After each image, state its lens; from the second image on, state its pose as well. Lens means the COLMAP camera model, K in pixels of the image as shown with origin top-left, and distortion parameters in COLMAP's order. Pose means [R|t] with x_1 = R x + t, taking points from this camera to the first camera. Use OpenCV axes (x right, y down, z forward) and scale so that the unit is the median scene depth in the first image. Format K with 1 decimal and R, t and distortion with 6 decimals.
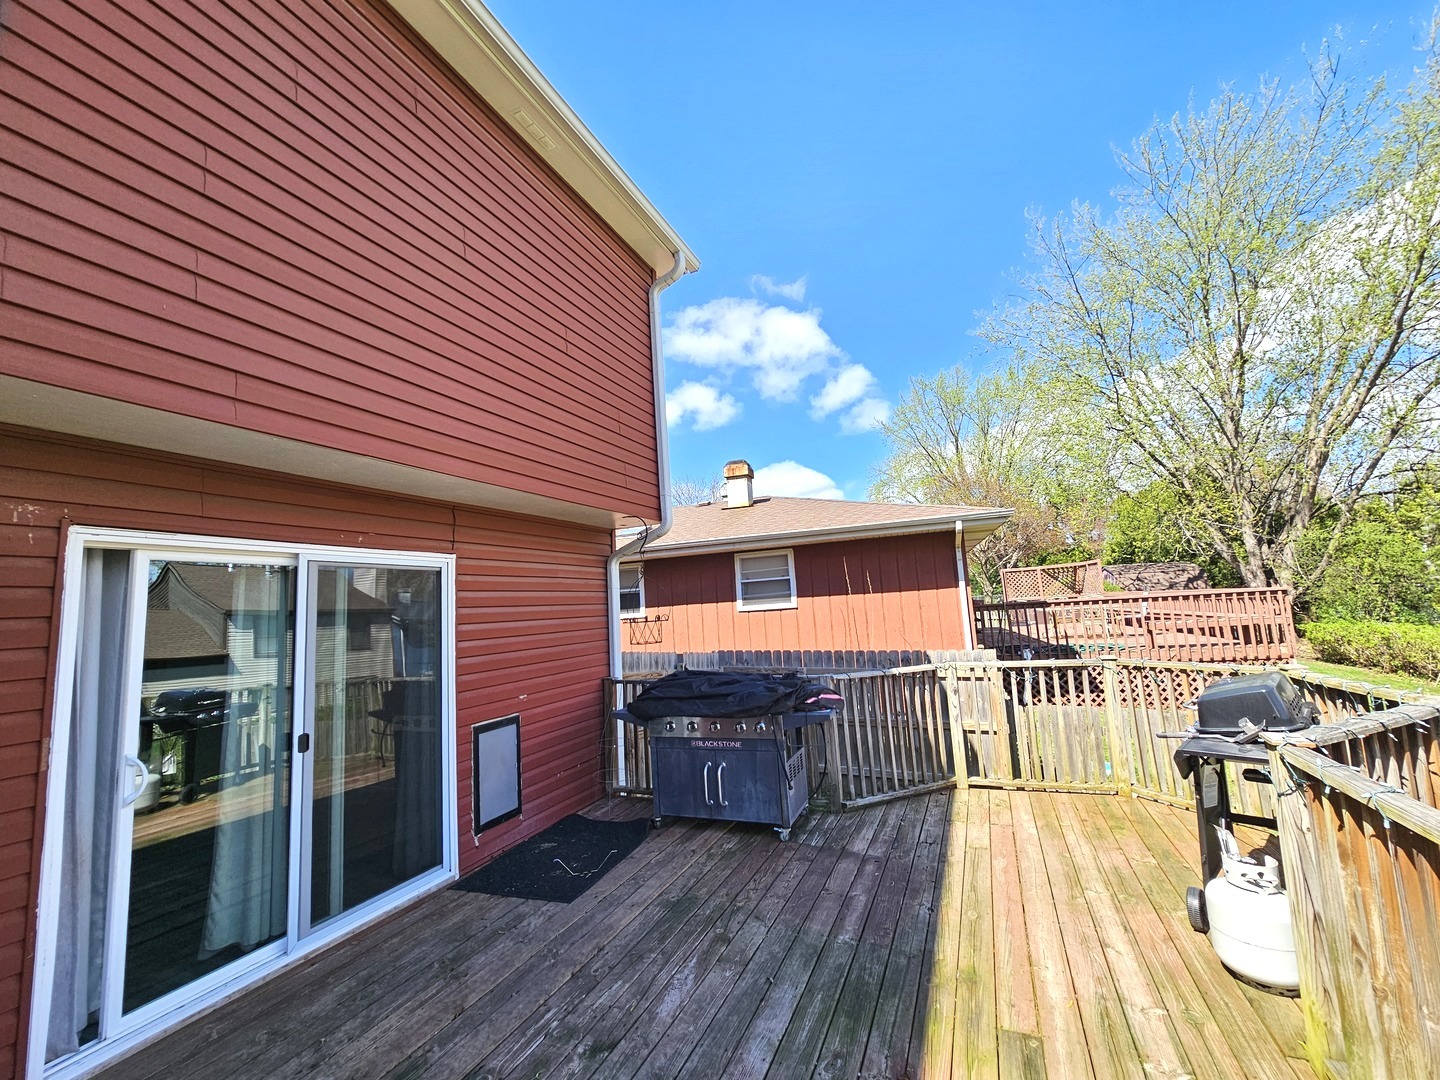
lens RADIAL K [[584.2, 0, 723.3], [0, 584.2, 541.5], [0, 0, 1]] dist [-0.001358, -0.000882]
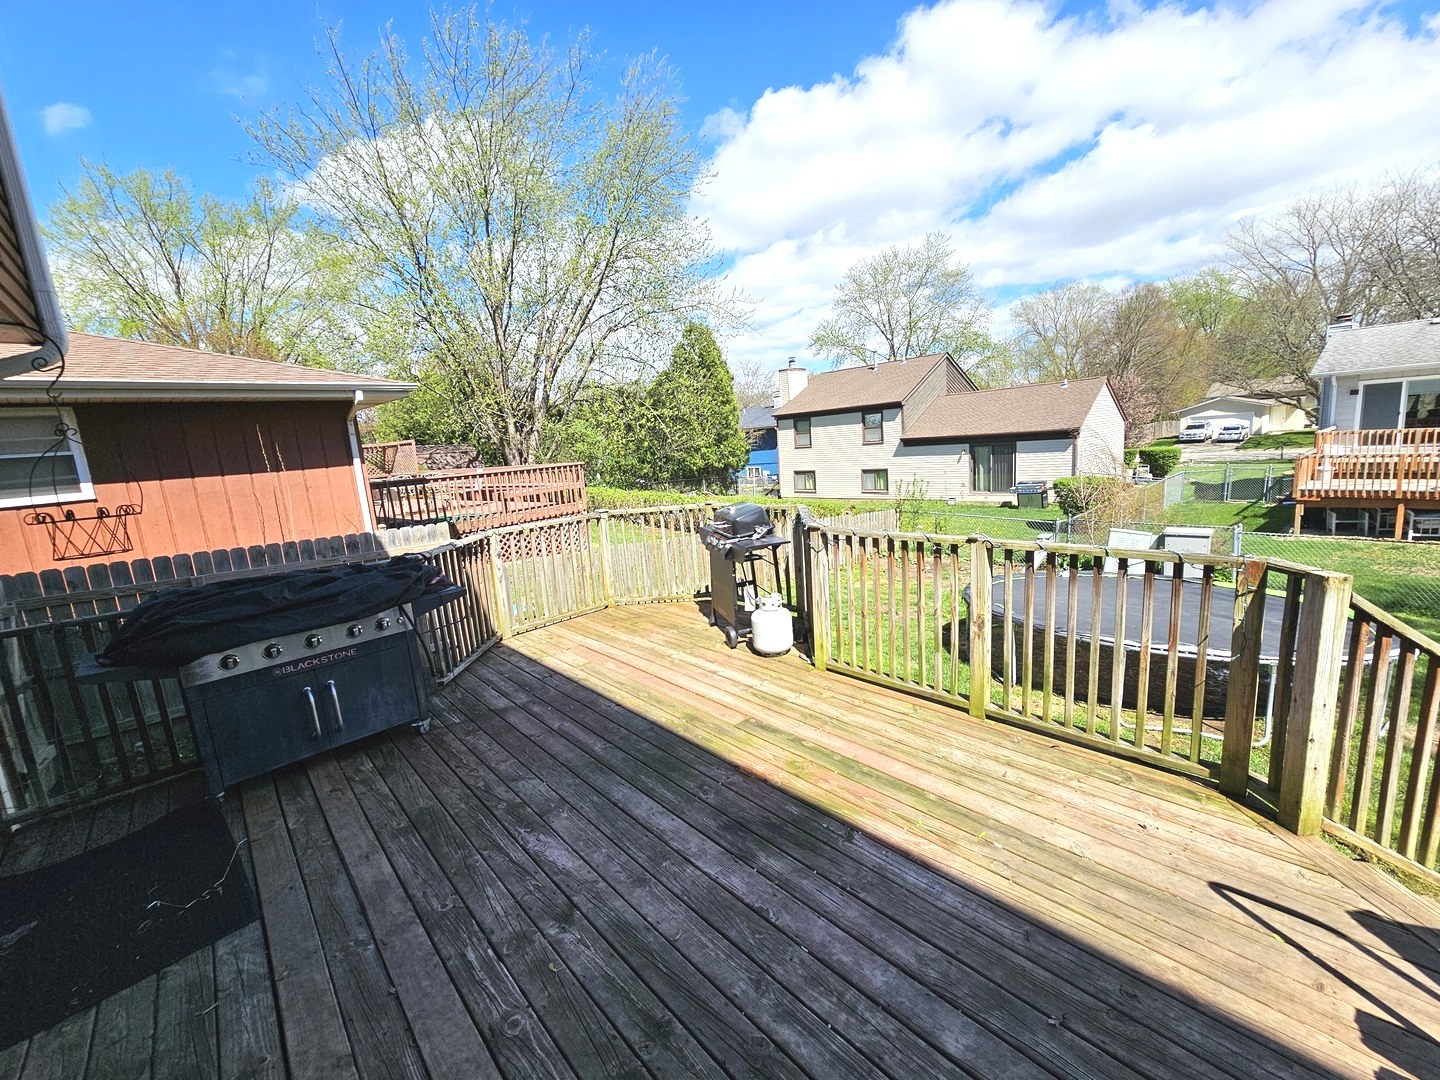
lens RADIAL K [[584.2, 0, 723.1], [0, 584.2, 540.7], [0, 0, 1]] dist [-0.001358, -0.000882]
pose [[0.405798, -0.127253, 0.905061, -0.450026], [-0.052602, 0.985367, 0.162129, 0.036857], [-0.912448, -0.113399, 0.393166, 0.219965]]
